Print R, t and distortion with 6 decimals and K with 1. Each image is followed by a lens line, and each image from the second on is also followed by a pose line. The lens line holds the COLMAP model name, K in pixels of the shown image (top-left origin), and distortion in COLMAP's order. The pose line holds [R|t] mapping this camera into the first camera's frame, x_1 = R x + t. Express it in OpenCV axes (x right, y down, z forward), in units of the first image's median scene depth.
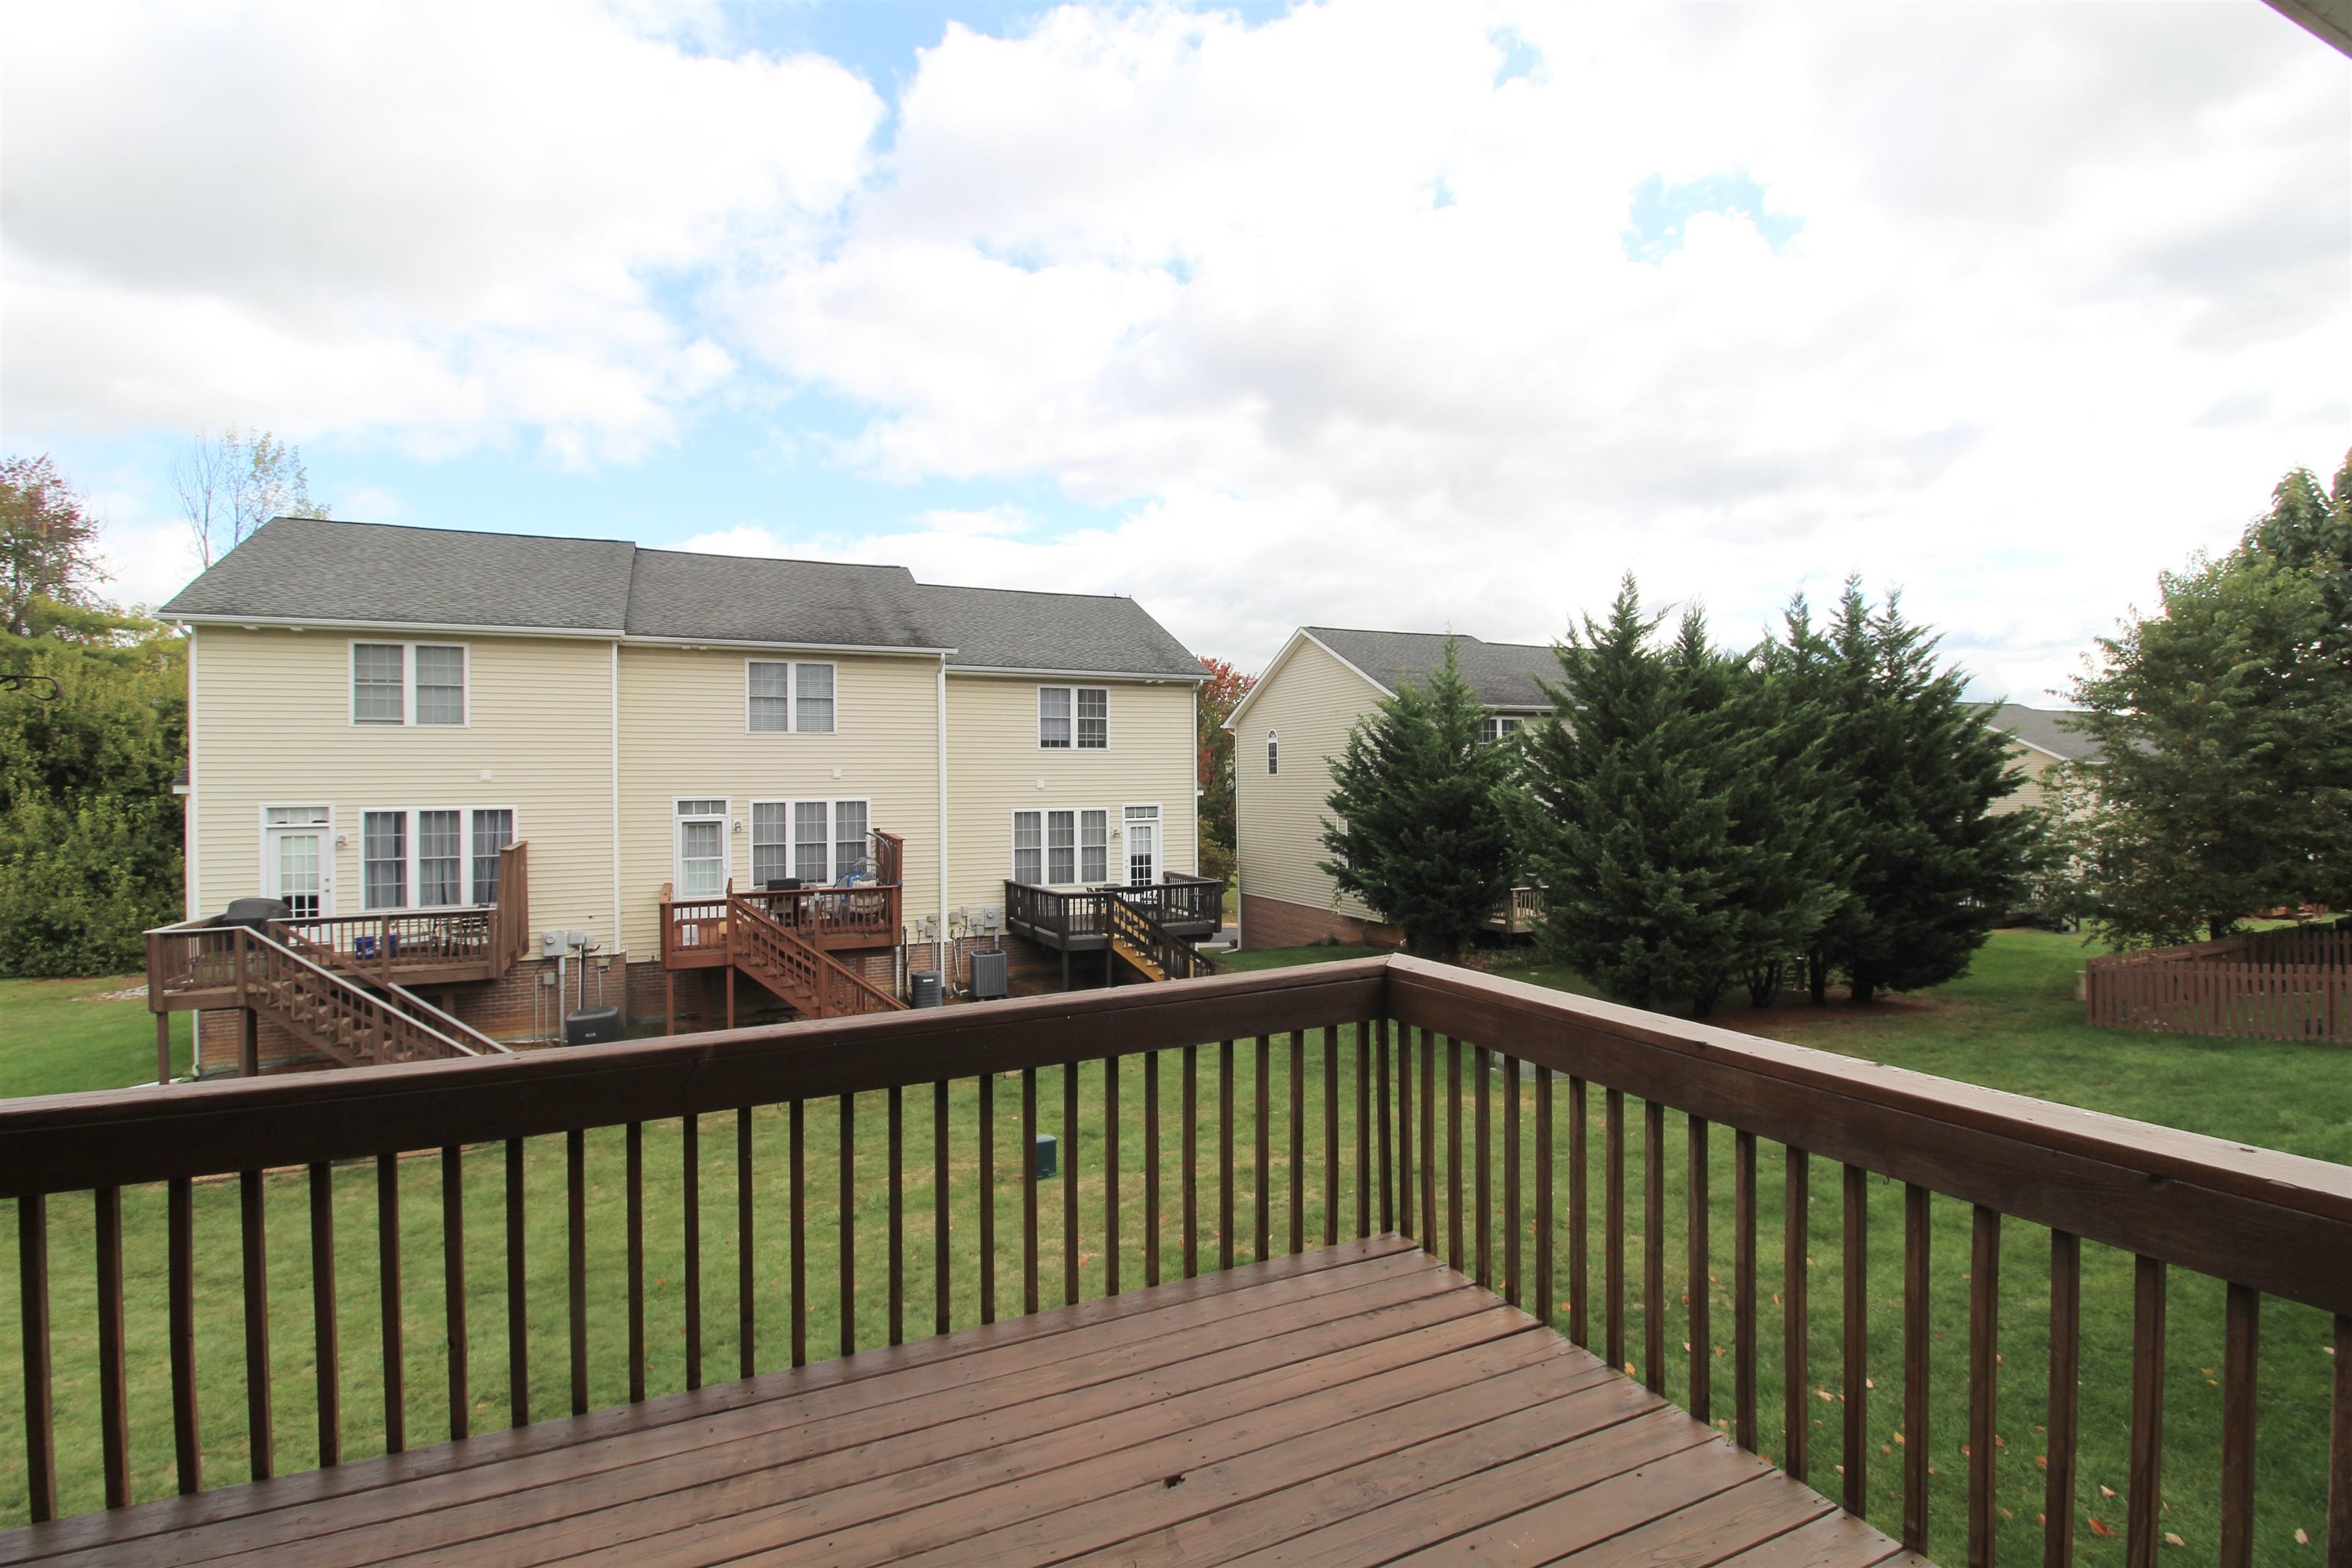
lens RADIAL K [[1087.0, 0, 1185.1], [0, 1087.0, 788.5], [0, 0, 1]] dist [-0.001613, -0.000231]
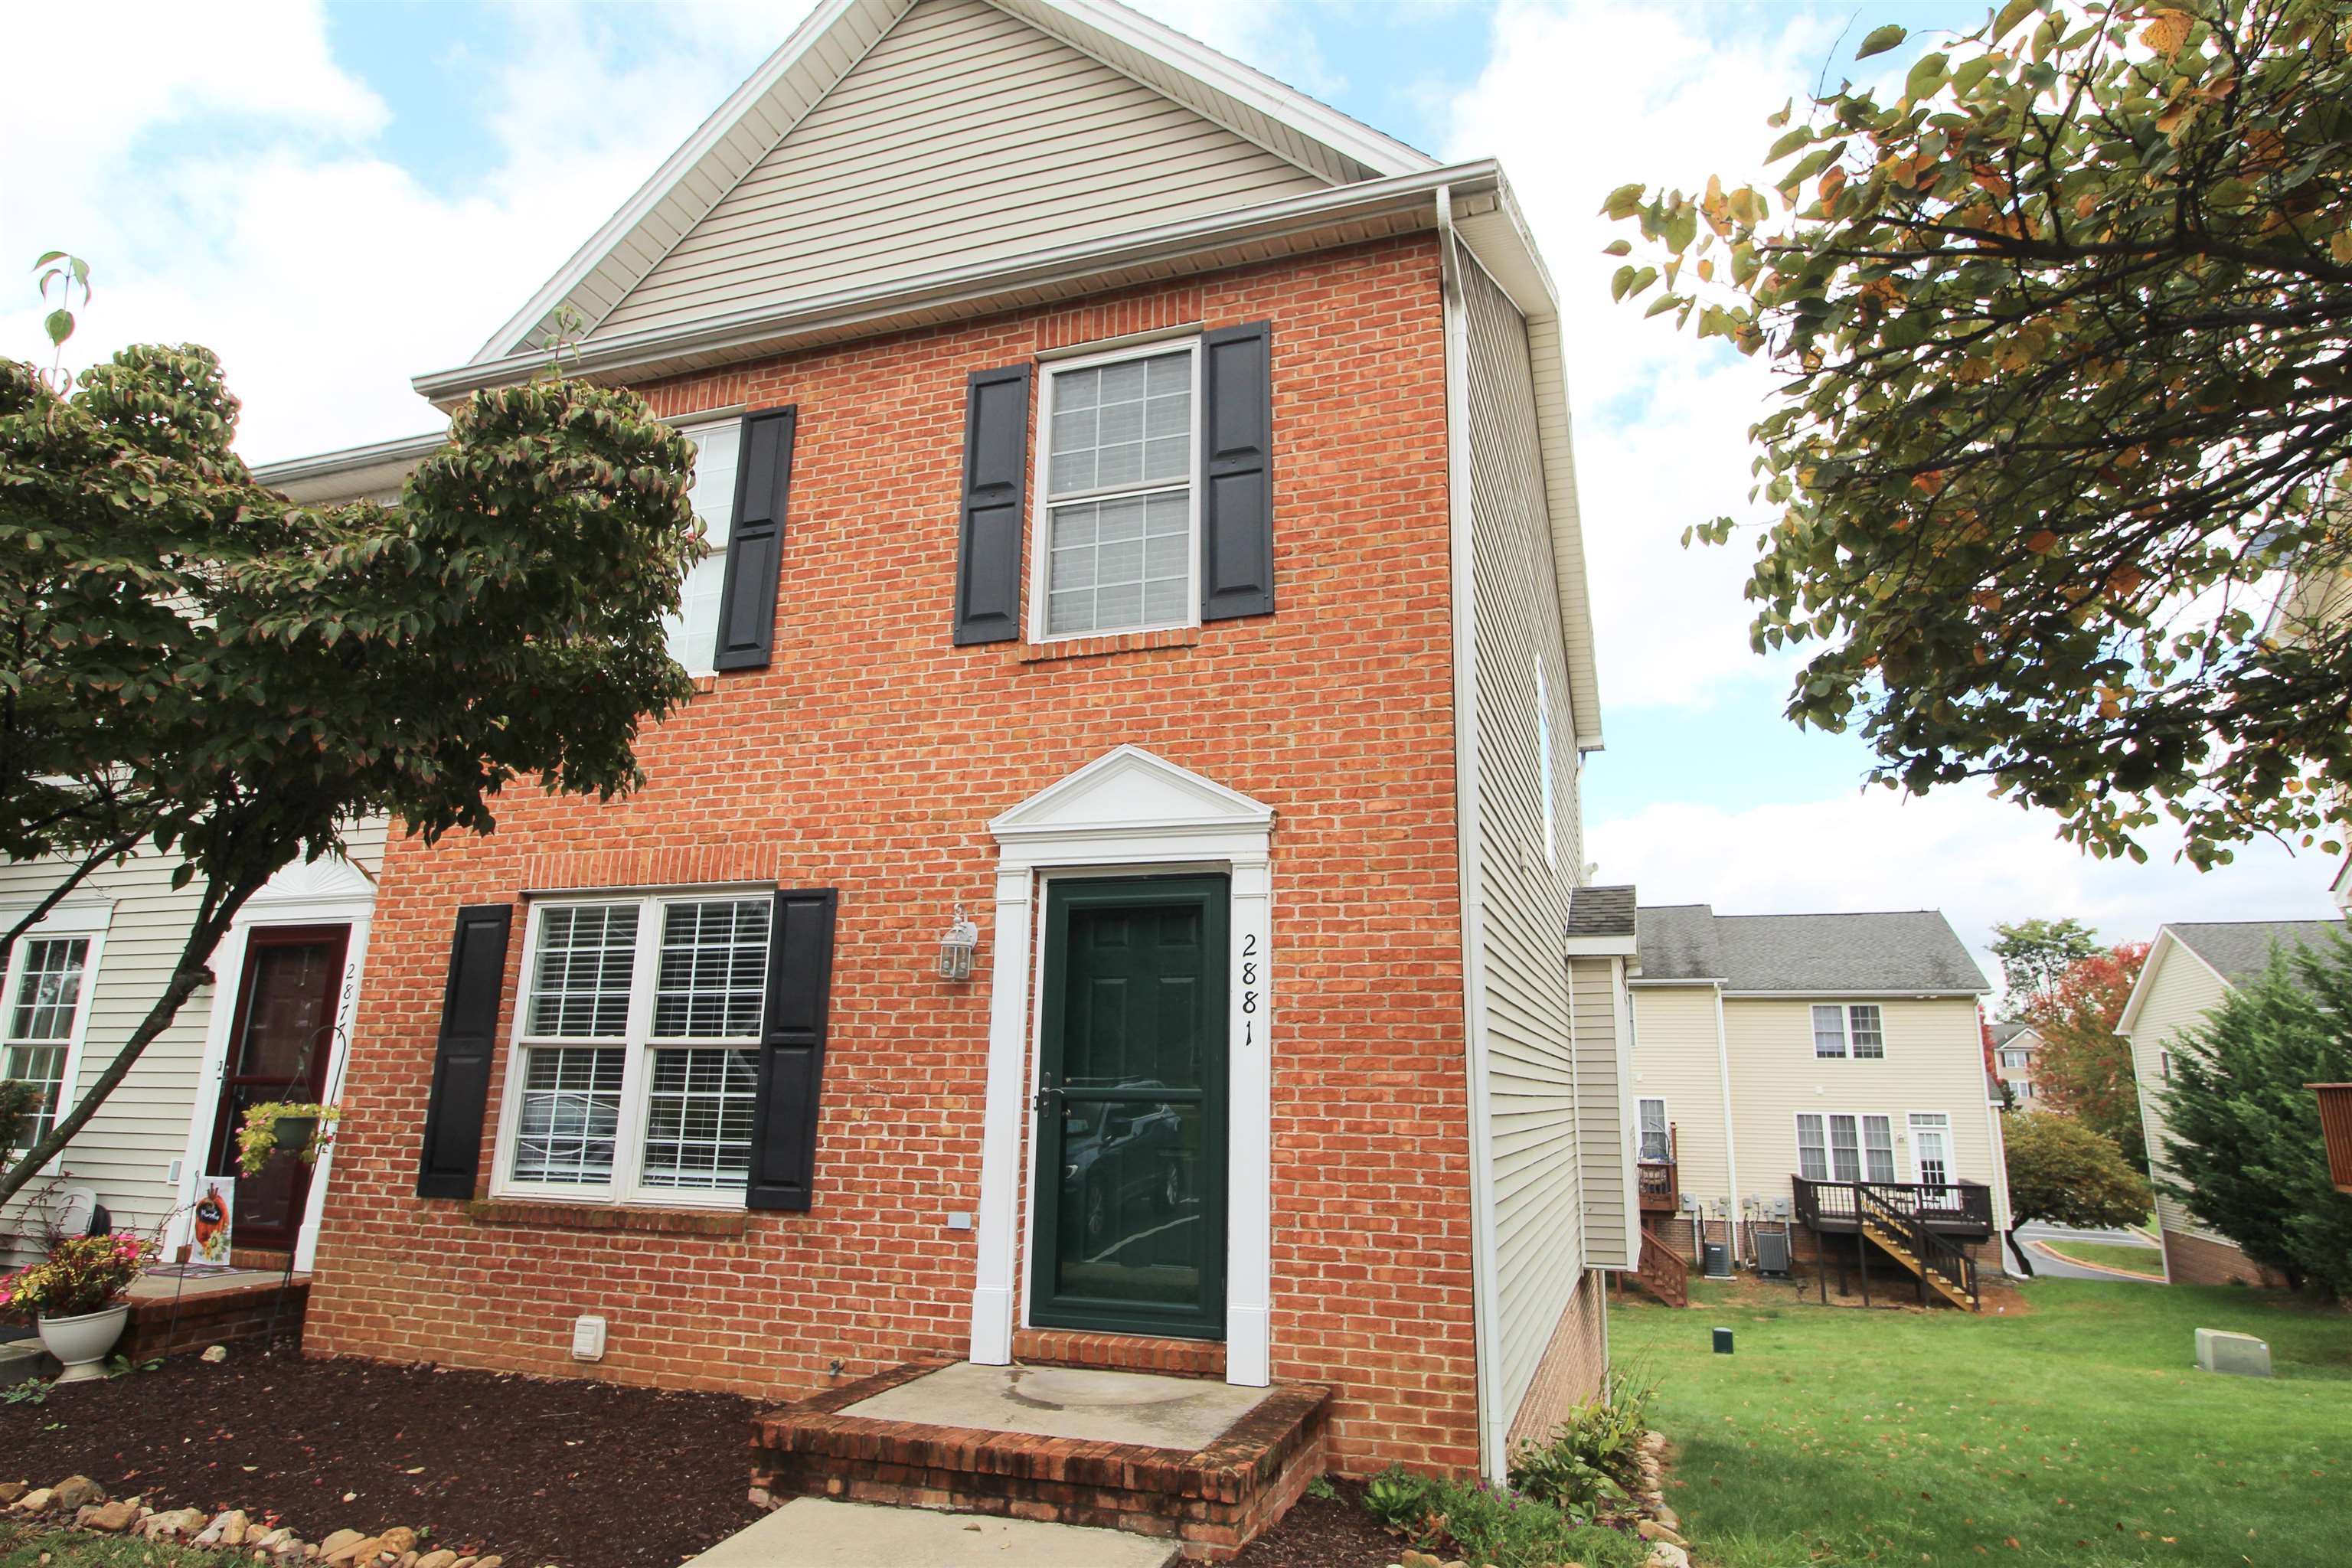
lens RADIAL K [[1318.0, 0, 1179.5], [0, 1318.0, 775.2], [0, 0, 1]] dist [0.002691, 0.000683]
pose [[0.721676, -0.140698, -0.677781, 0.370739], [-0.024318, 0.973369, -0.227951, 0.006256], [0.691804, 0.180989, 0.699036, -0.508731]]
